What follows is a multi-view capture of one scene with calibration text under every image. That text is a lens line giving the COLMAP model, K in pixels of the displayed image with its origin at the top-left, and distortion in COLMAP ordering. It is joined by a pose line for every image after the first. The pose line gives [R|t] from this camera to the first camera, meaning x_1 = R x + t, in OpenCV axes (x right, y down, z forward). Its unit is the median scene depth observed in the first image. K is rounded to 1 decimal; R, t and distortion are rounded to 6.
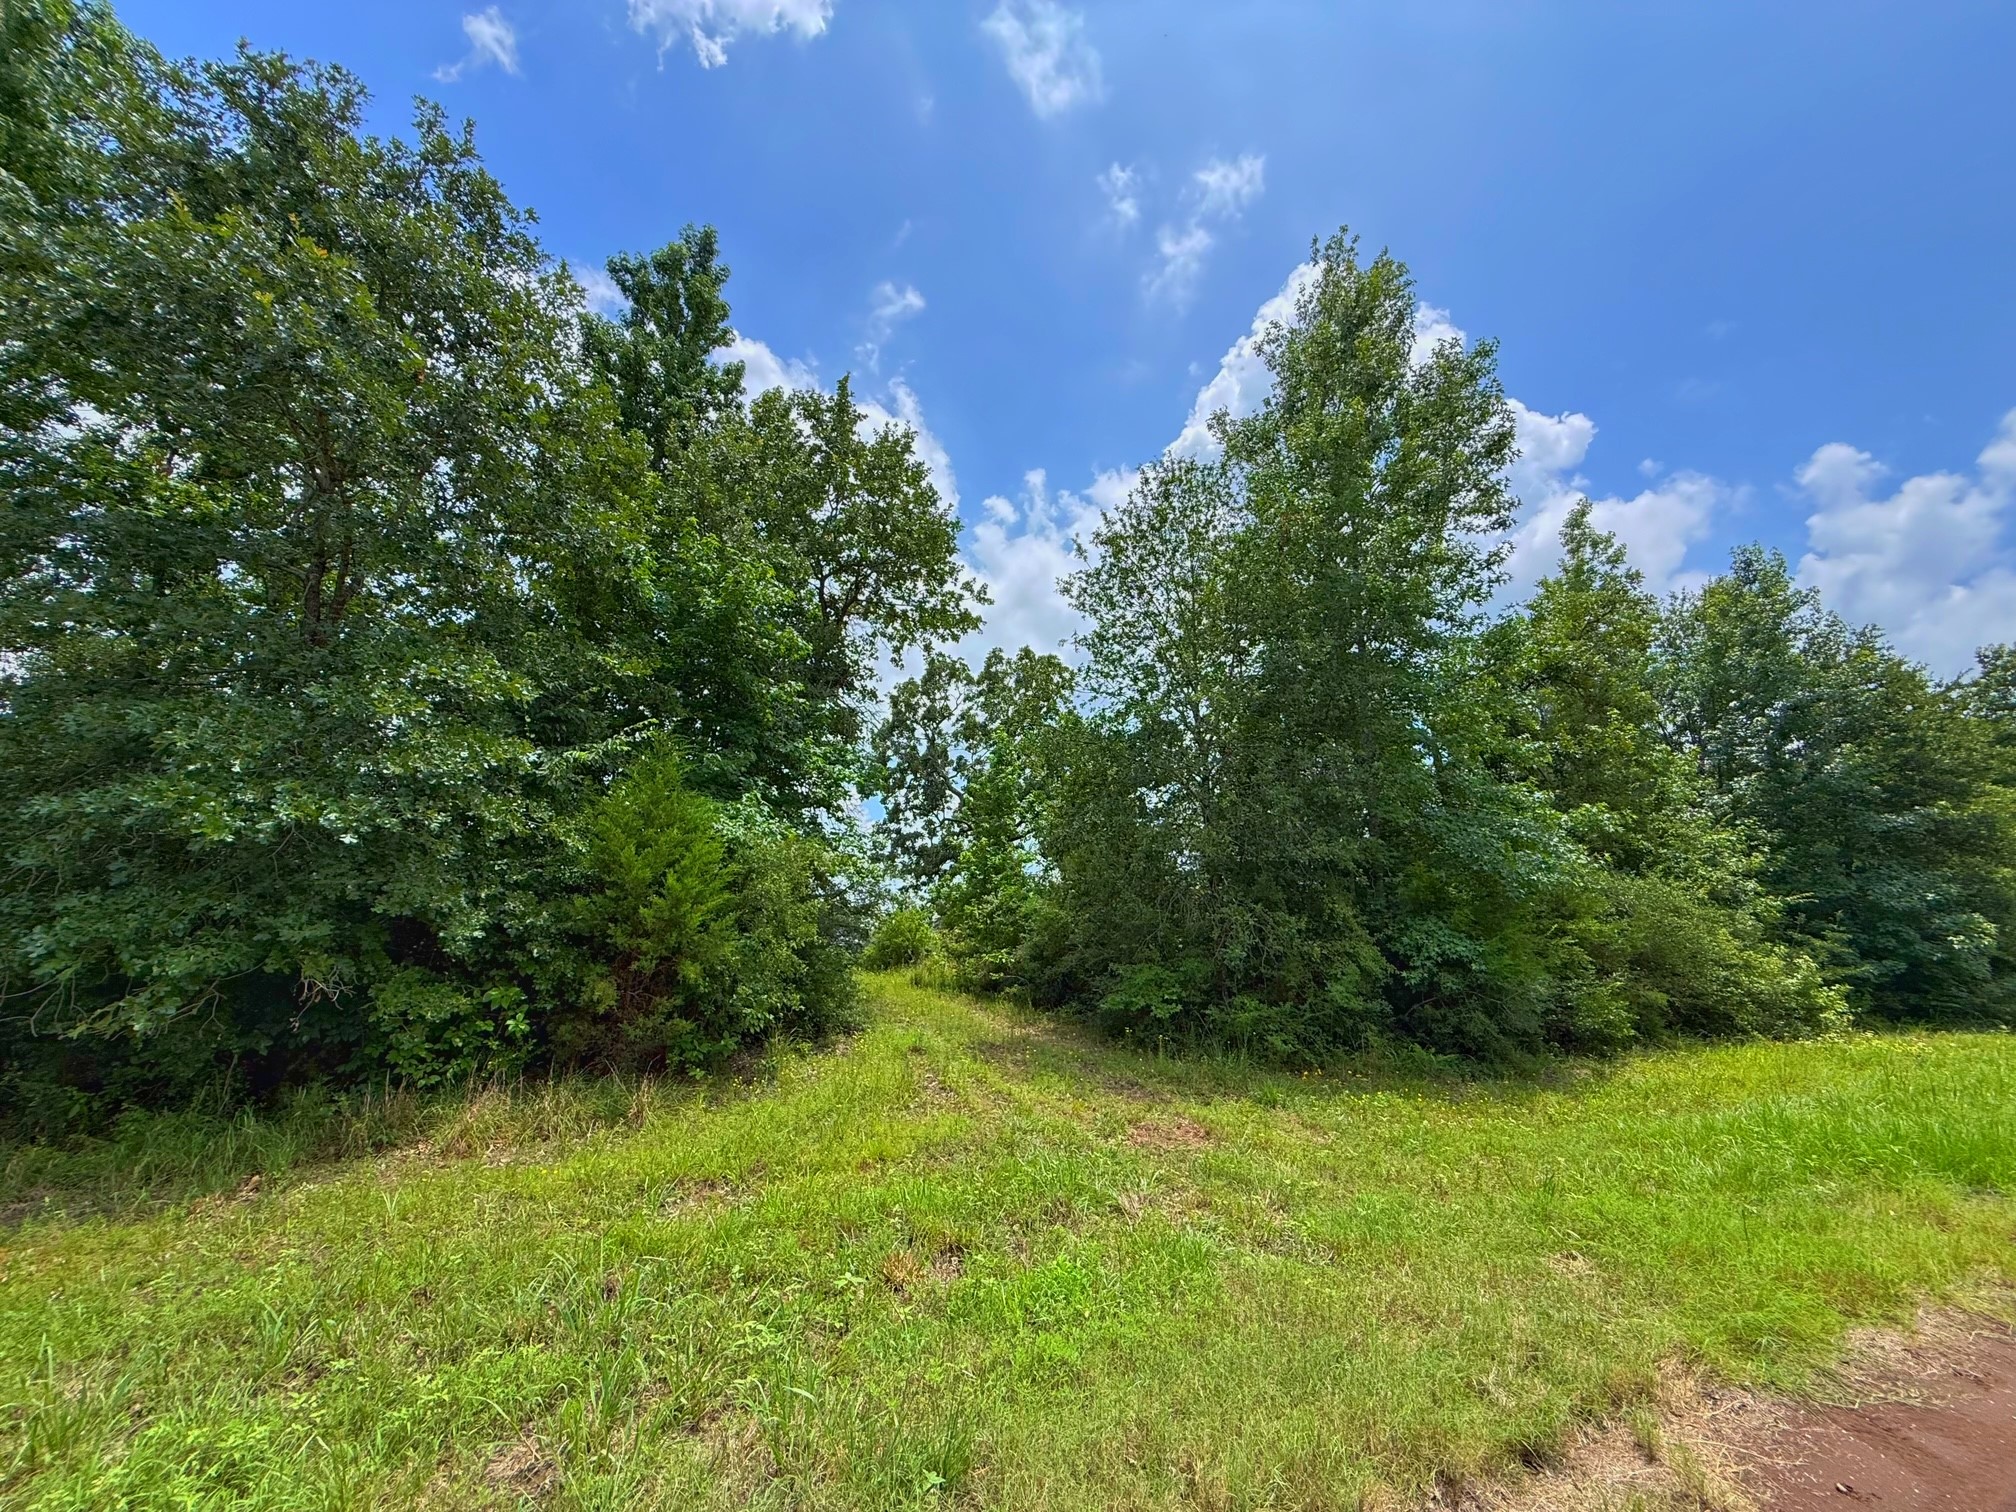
lens RADIAL K [[802.6, 0, 1000.9], [0, 802.6, 750.7], [0, 0, 1]] dist [-0.002618, 0.000206]
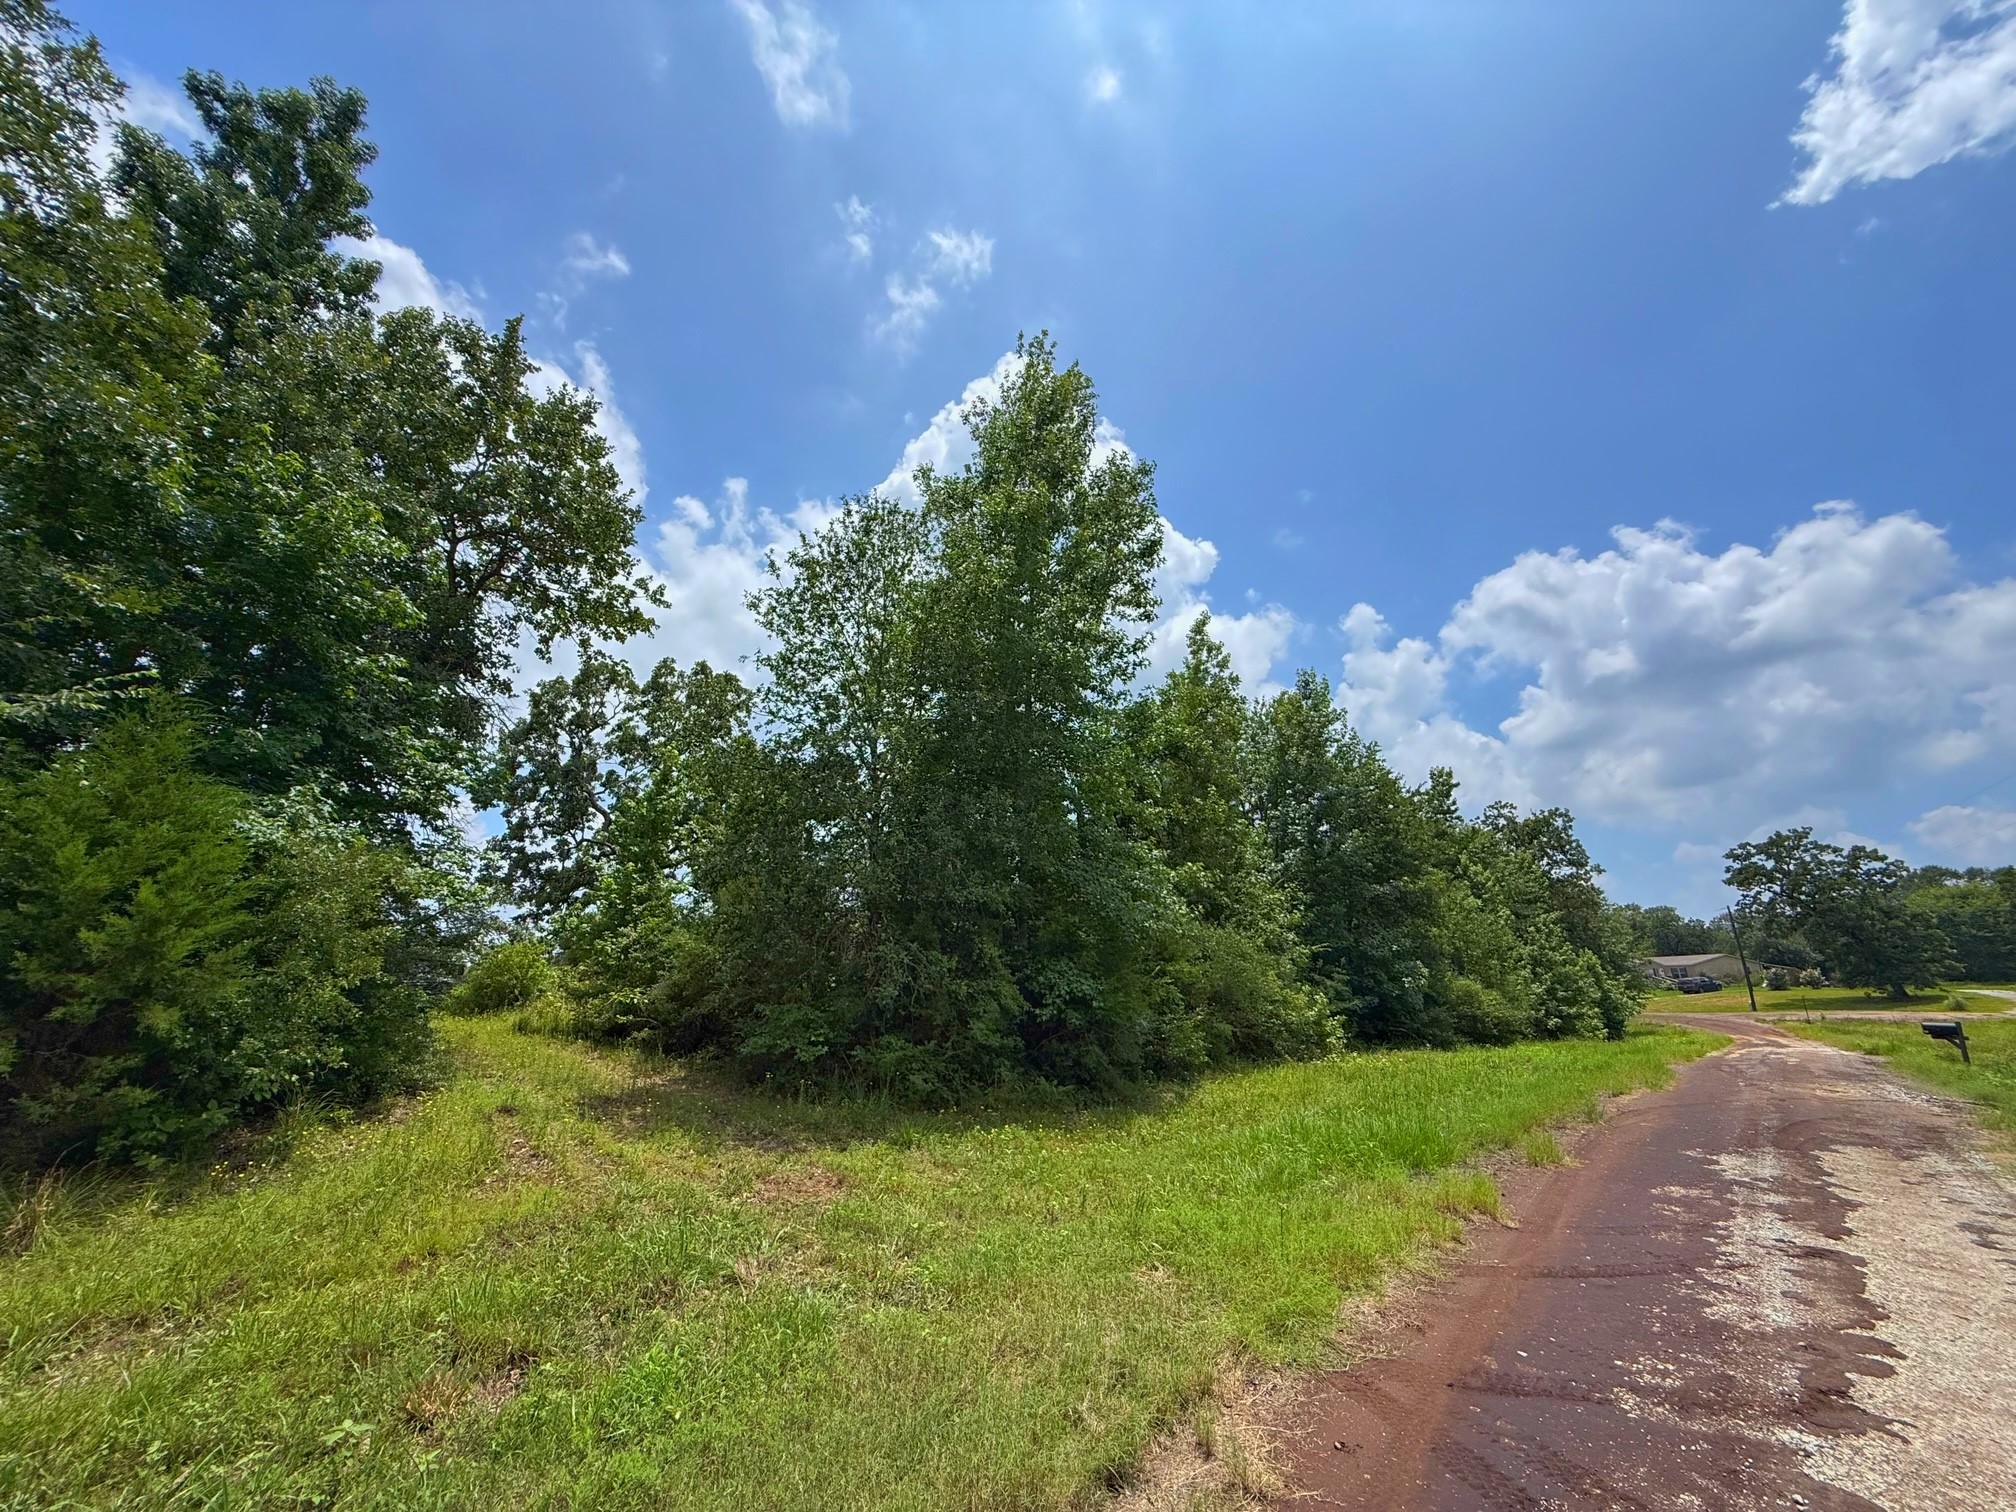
lens RADIAL K [[802.6, 0, 1000.9], [0, 802.6, 750.7], [0, 0, 1]] dist [-0.002618, 0.000206]
pose [[0.916506, 0.111693, 0.384110, 0.004102], [-0.094007, 0.993475, -0.064582, 0.004137], [-0.388817, 0.023081, 0.921026, 0.015042]]
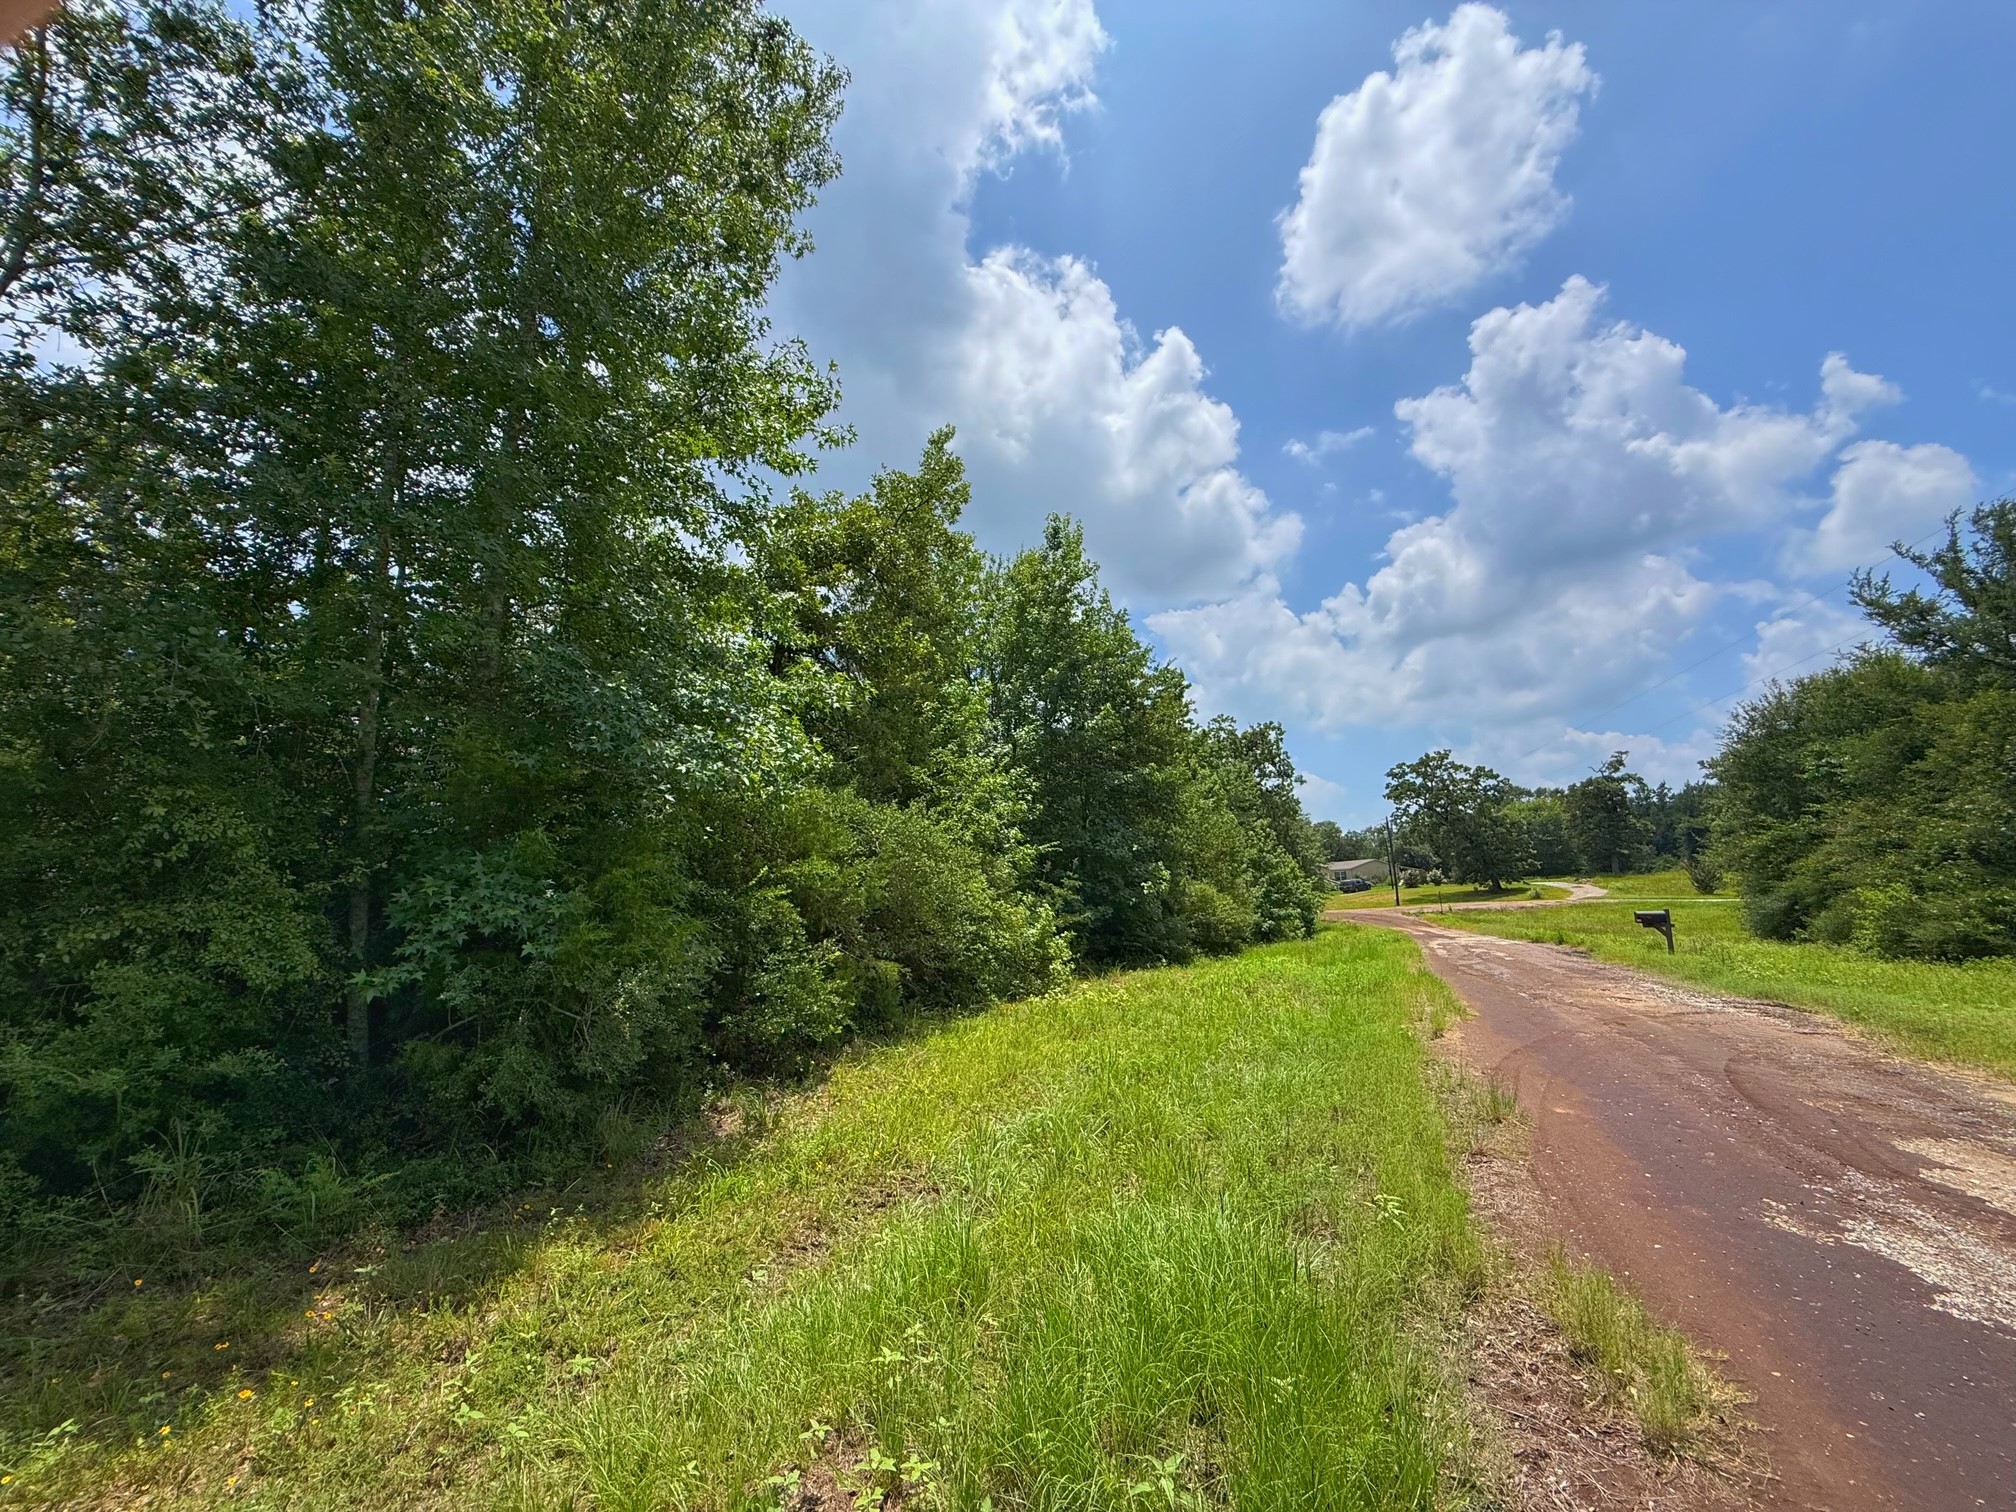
lens RADIAL K [[802.6, 0, 1000.9], [0, 802.6, 750.7], [0, 0, 1]] dist [-0.002618, 0.000206]
pose [[0.754157, 0.091554, 0.650280, 0.417660], [-0.119087, 0.992882, -0.001679, 0.106003], [-0.645806, -0.076173, 0.759693, 0.413139]]
